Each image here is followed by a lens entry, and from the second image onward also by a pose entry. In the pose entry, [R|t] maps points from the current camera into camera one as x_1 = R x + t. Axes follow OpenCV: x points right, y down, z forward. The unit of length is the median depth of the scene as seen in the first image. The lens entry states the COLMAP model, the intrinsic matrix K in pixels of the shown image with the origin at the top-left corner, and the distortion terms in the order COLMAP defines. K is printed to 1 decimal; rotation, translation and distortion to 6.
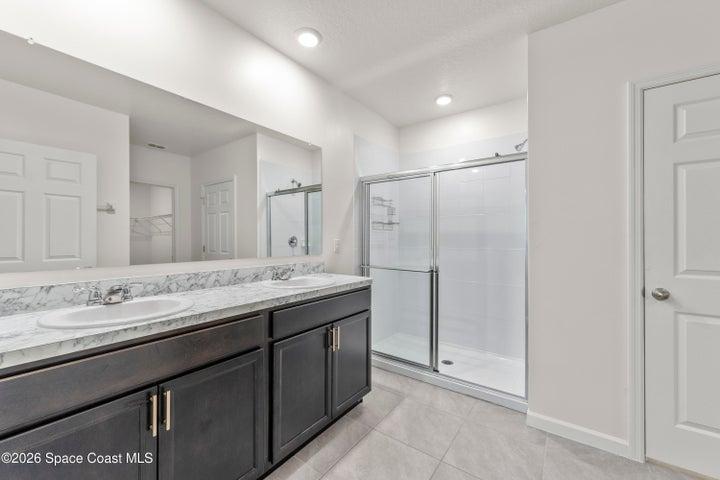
lens RADIAL K [[293.1, 0, 361.5], [0, 293.1, 237.3], [0, 0, 1]] dist [-0.003155, 0.000260]
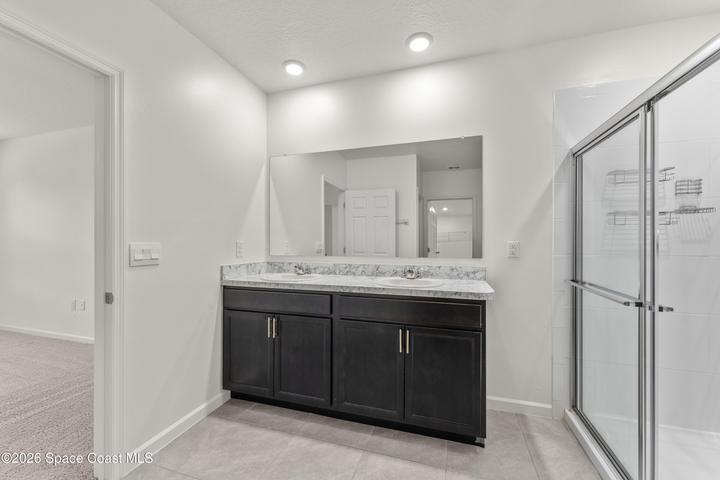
lens RADIAL K [[293.1, 0, 365.7], [0, 293.1, 243.4], [0, 0, 1]] dist [-0.003155, 0.000260]
pose [[0.296985, 0.001581, -0.954881, 0.836666], [0.006974, 0.999968, 0.003824, 0.010273], [0.954857, -0.007795, 0.296964, 0.596748]]
